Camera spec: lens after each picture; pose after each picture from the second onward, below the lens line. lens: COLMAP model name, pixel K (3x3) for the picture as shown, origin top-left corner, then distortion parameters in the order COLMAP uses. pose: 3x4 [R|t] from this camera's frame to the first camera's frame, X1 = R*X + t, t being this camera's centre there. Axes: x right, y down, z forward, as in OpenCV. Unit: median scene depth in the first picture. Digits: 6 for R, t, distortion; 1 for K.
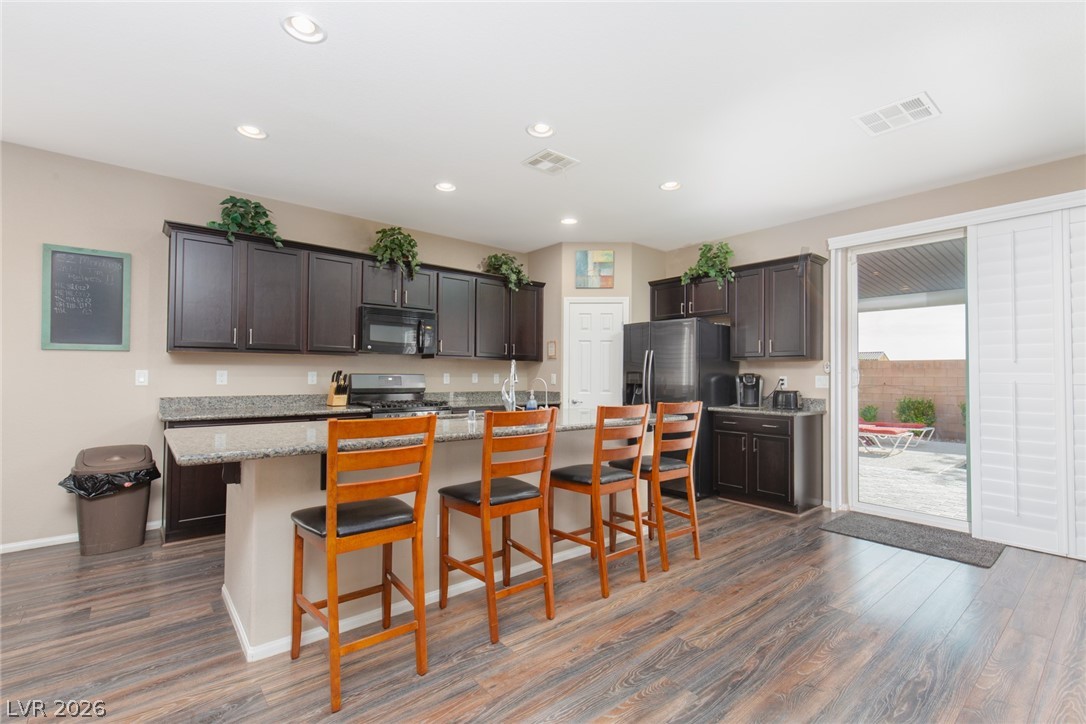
lens RADIAL K [[480.9, 0, 536.4], [0, 480.9, 366.8], [0, 0, 1]] dist [-0.001019, -0.000360]
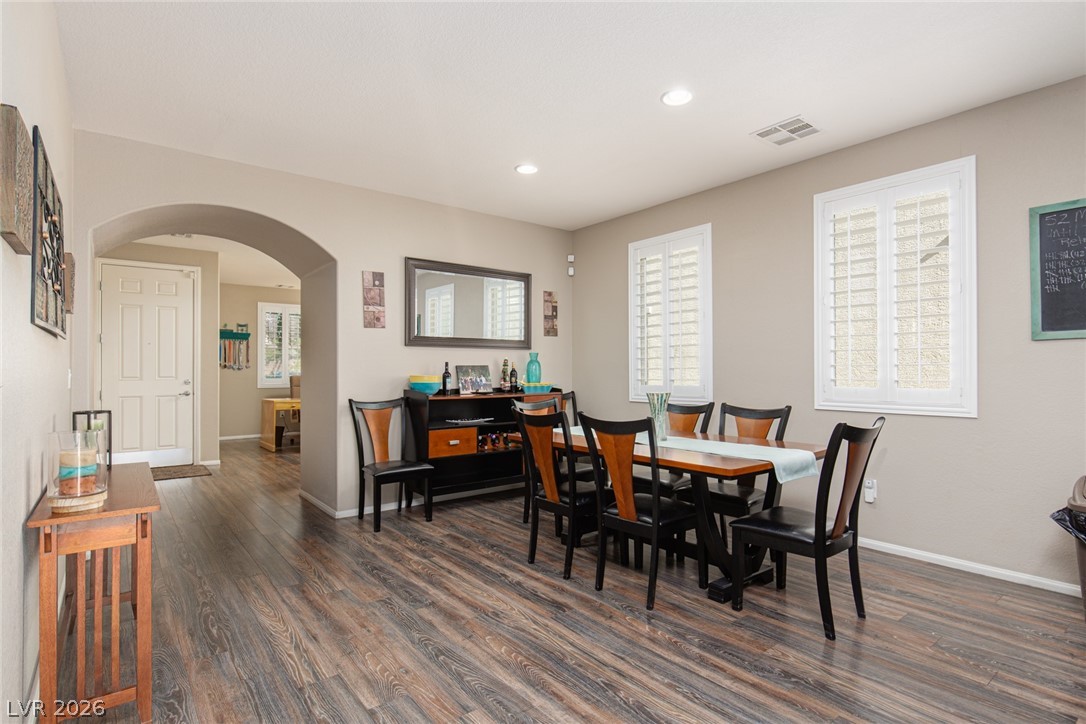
lens RADIAL K [[550.0, 0, 553.4], [0, 550.0, 367.3], [0, 0, 1]] dist [-0.003570, -0.000264]
pose [[-0.007231, -0.009840, -0.999925, -0.082355], [0.019662, 0.999757, -0.009980, 0.001215], [0.999781, -0.019733, -0.007035, 0.154426]]
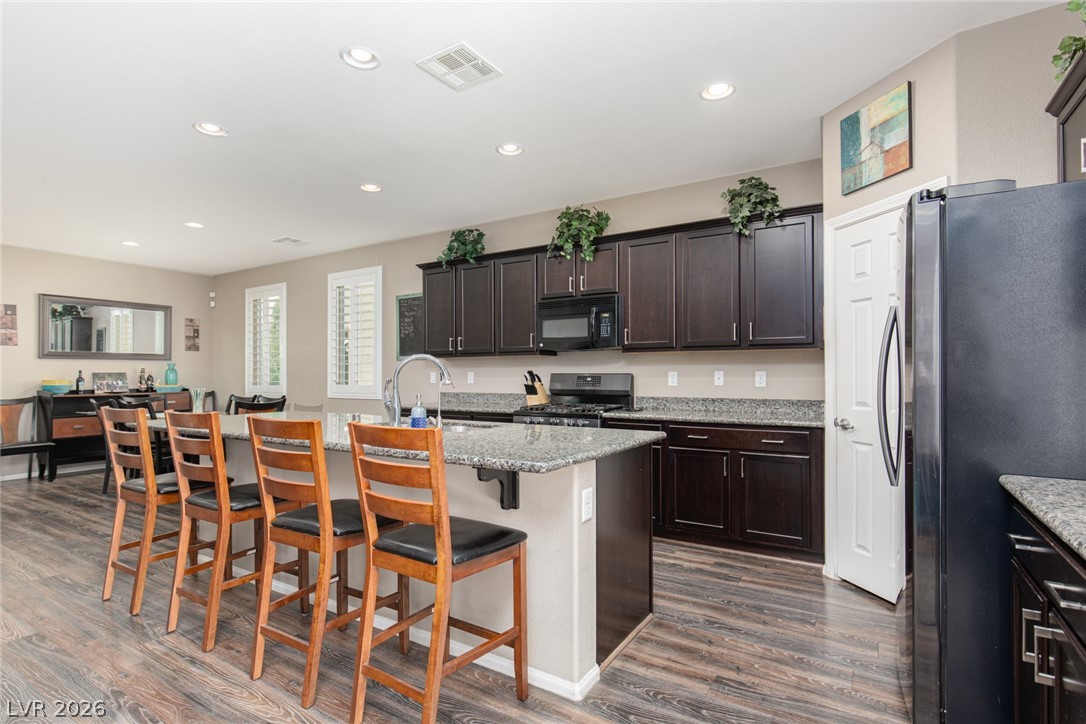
lens RADIAL K [[520.8, 0, 556.9], [0, 520.8, 370.2], [0, 0, 1]] dist [-0.001119, 0.000608]
pose [[0.338928, -0.013372, -0.940717, 0.602120], [0.023510, 0.999707, -0.005740, 0.014221], [0.940519, -0.020171, 0.339143, 0.672388]]
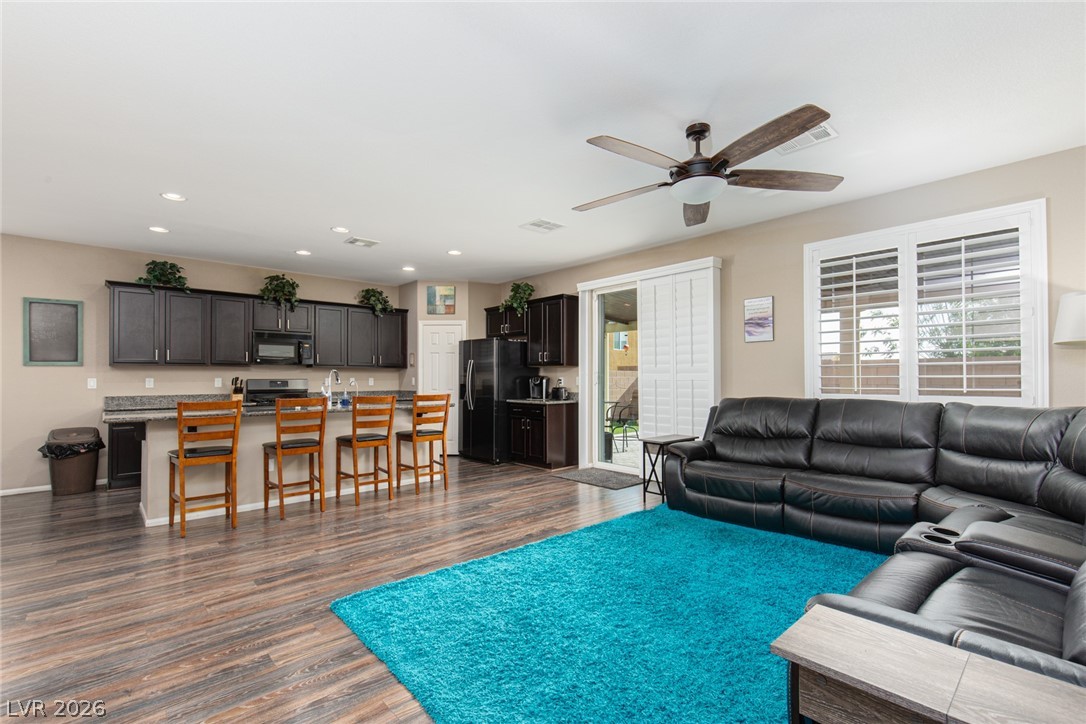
lens RADIAL K [[485.5, 0, 541.0], [0, 485.5, 373.4], [0, 0, 1]] dist [-0.000221, -0.000338]
pose [[0.998886, -0.011066, 0.045869, 0.419822], [0.010683, 0.999906, 0.008584, -0.005697], [-0.045959, -0.008085, 0.998911, -0.475628]]
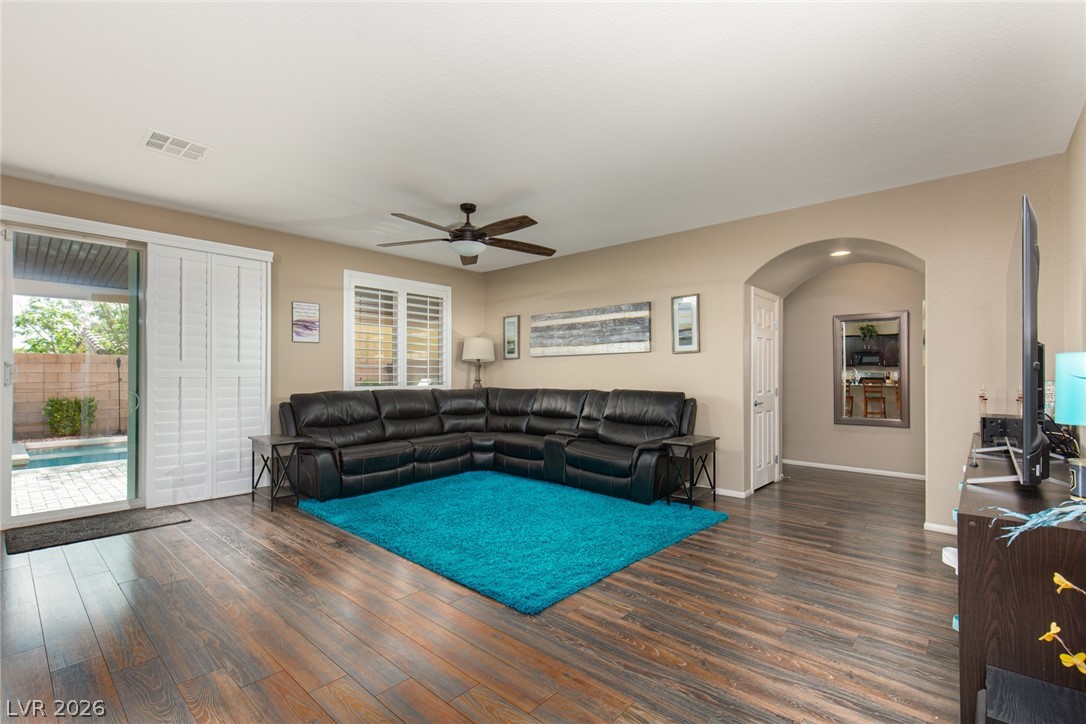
lens RADIAL K [[498.6, 0, 545.9], [0, 498.6, 370.7], [0, 0, 1]] dist [0.001946, -0.000003]
pose [[-0.152015, -0.002962, 0.988374, -0.369025], [-0.020316, 0.999794, -0.000128, -0.003010], [-0.988169, -0.020099, -0.152044, 0.186993]]
